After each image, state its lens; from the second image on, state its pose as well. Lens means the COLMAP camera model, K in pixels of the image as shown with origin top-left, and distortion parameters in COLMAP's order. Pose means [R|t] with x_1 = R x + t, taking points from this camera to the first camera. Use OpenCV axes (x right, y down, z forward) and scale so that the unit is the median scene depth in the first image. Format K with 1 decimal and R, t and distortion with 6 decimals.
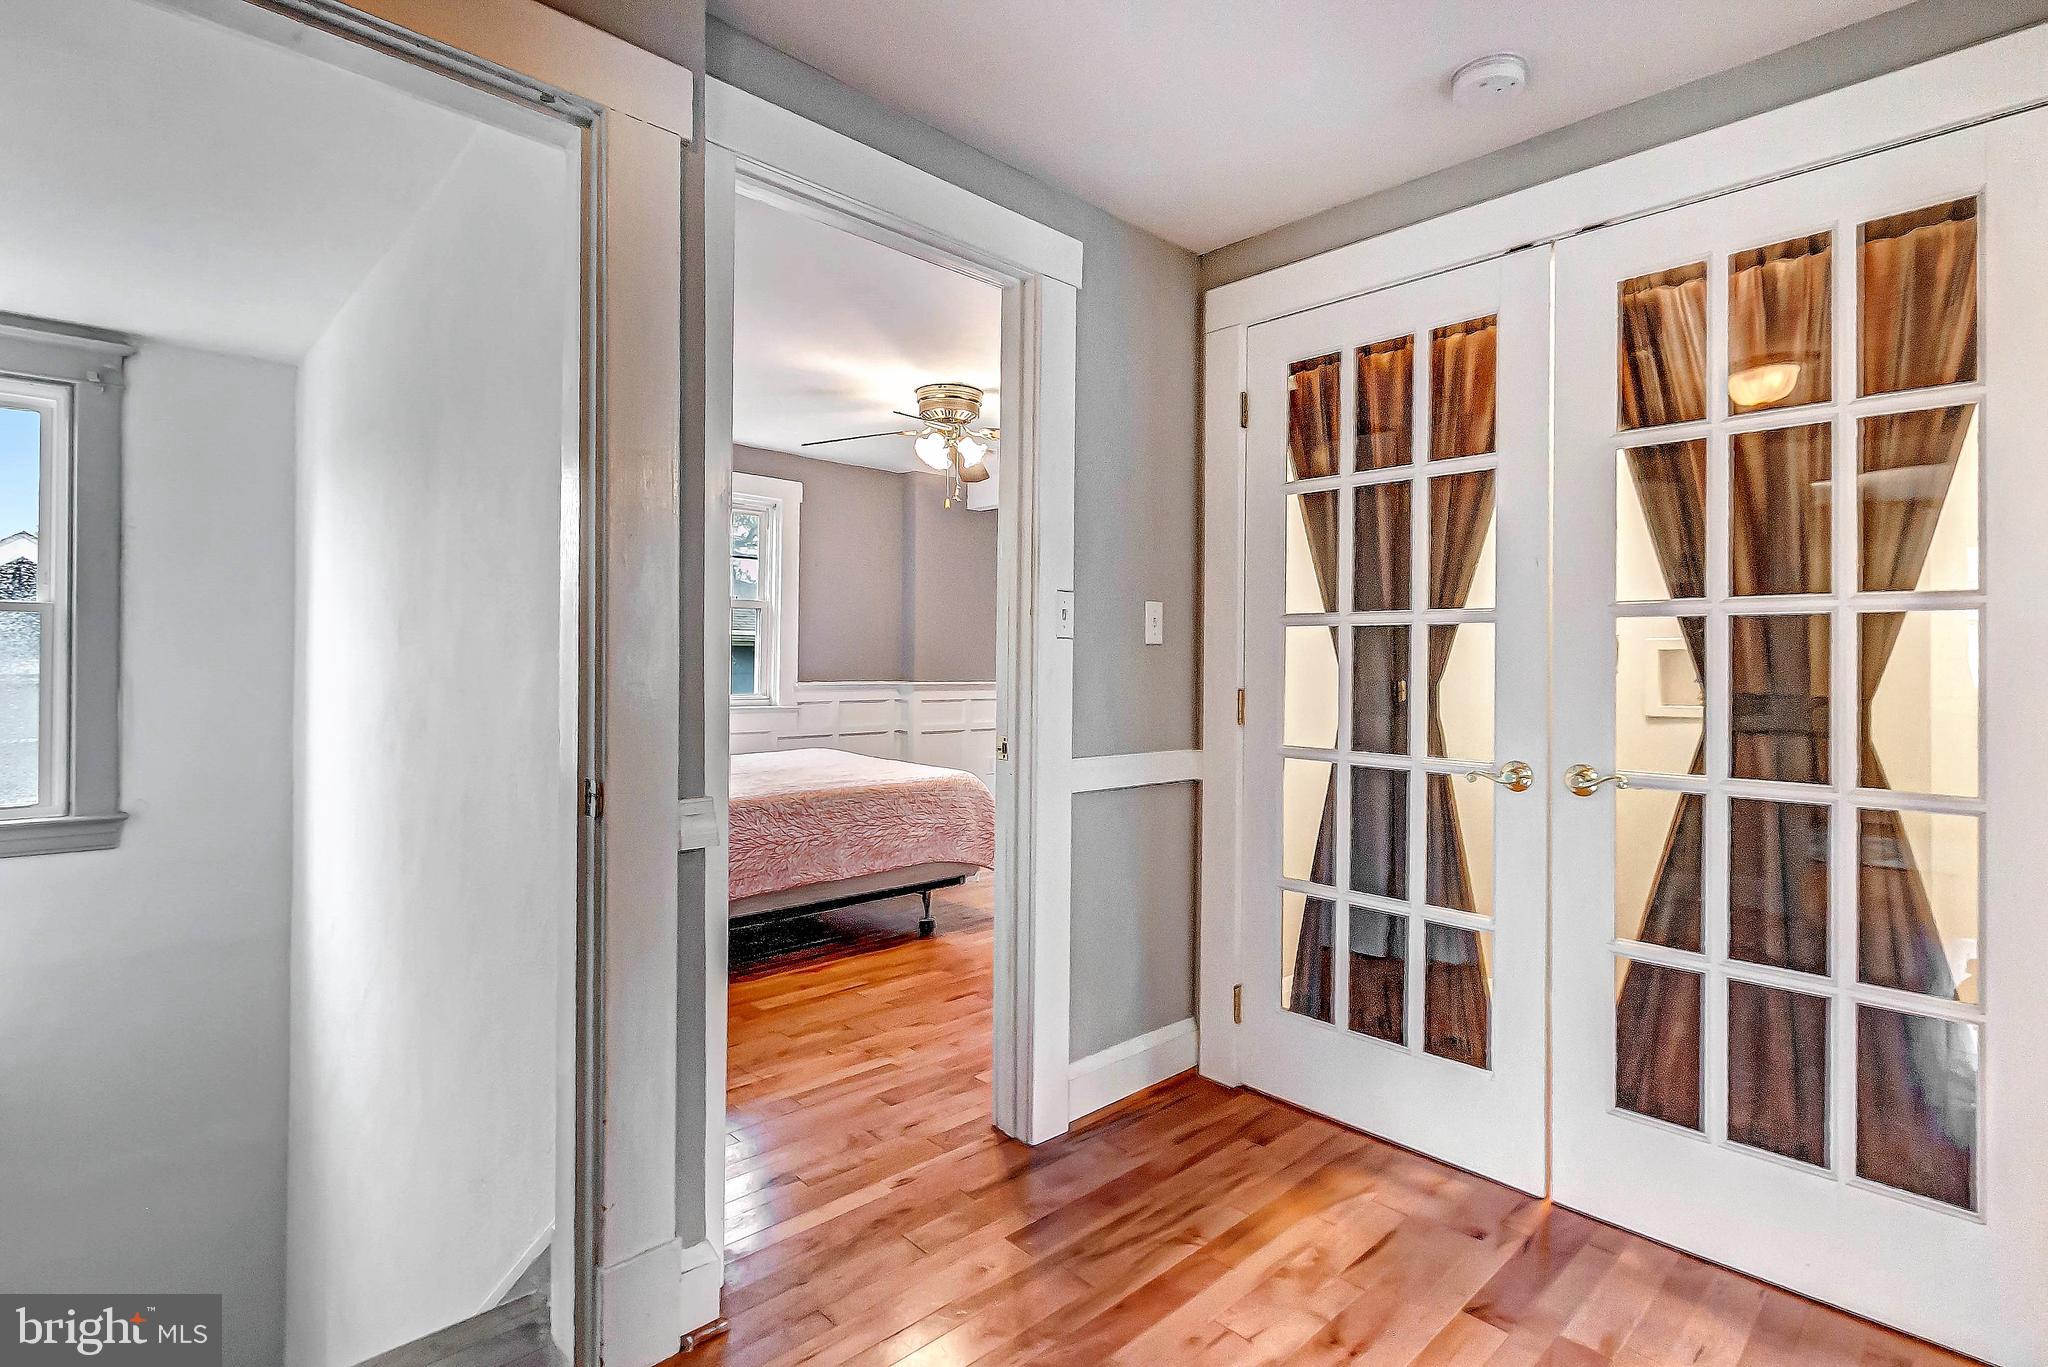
lens RADIAL K [[960.3, 0, 1021.5], [0, 960.3, 673.5], [0, 0, 1]] dist [0.006840, -0.002755]
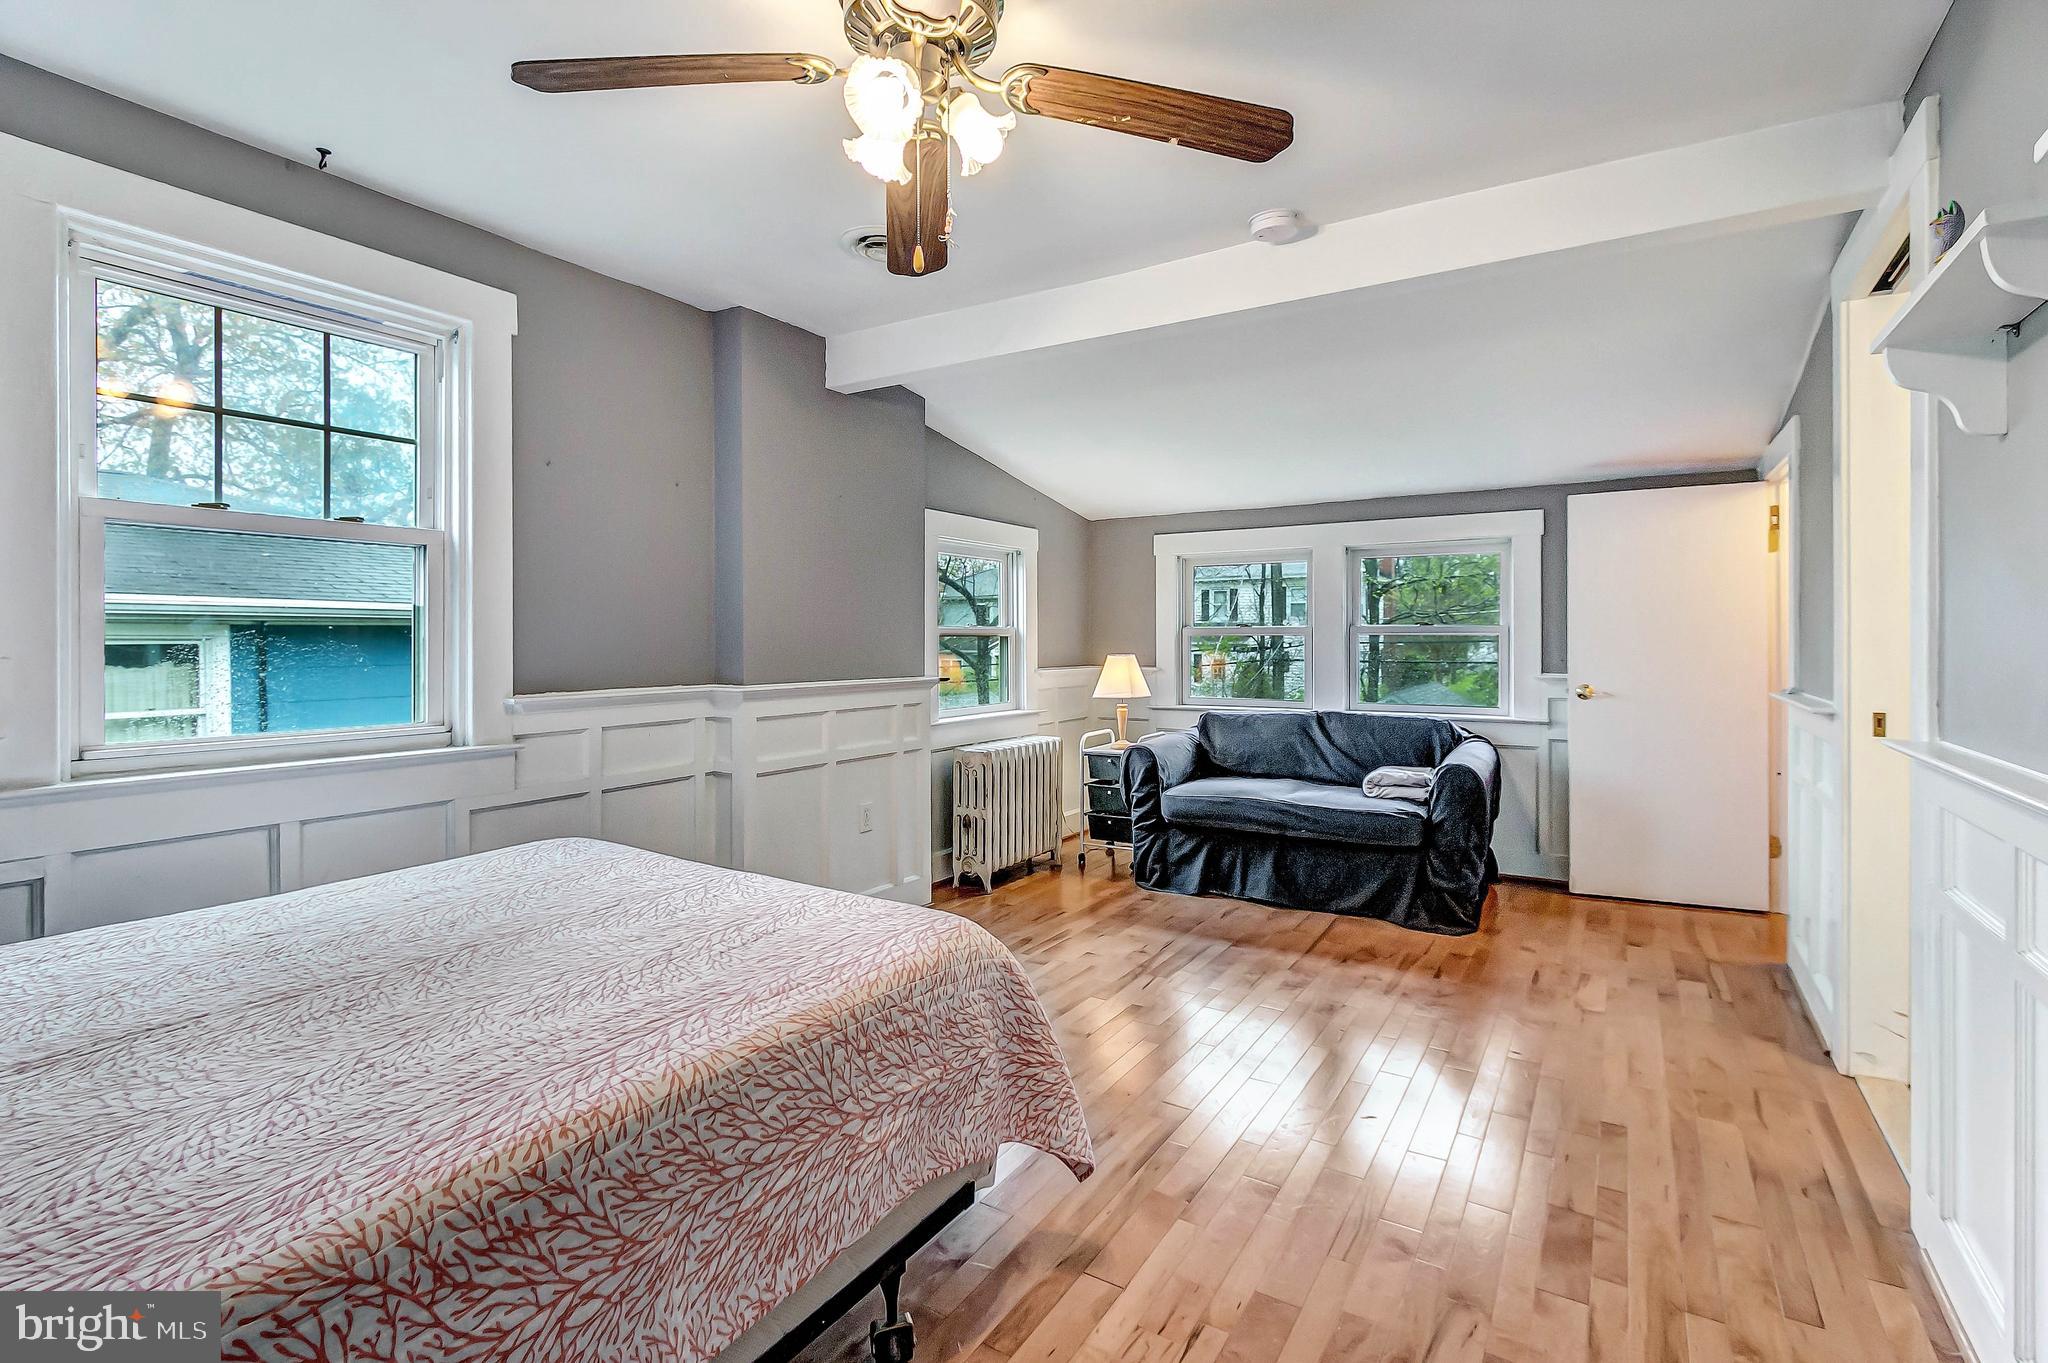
lens RADIAL K [[960.3, 0, 1025.8], [0, 960.3, 661.6], [0, 0, 1]] dist [0.006840, -0.002755]
pose [[0.966980, -0.017760, 0.254231, -0.100721], [0.014664, 0.999794, 0.014066, -0.011450], [-0.254428, -0.009874, 0.967041, 0.442953]]
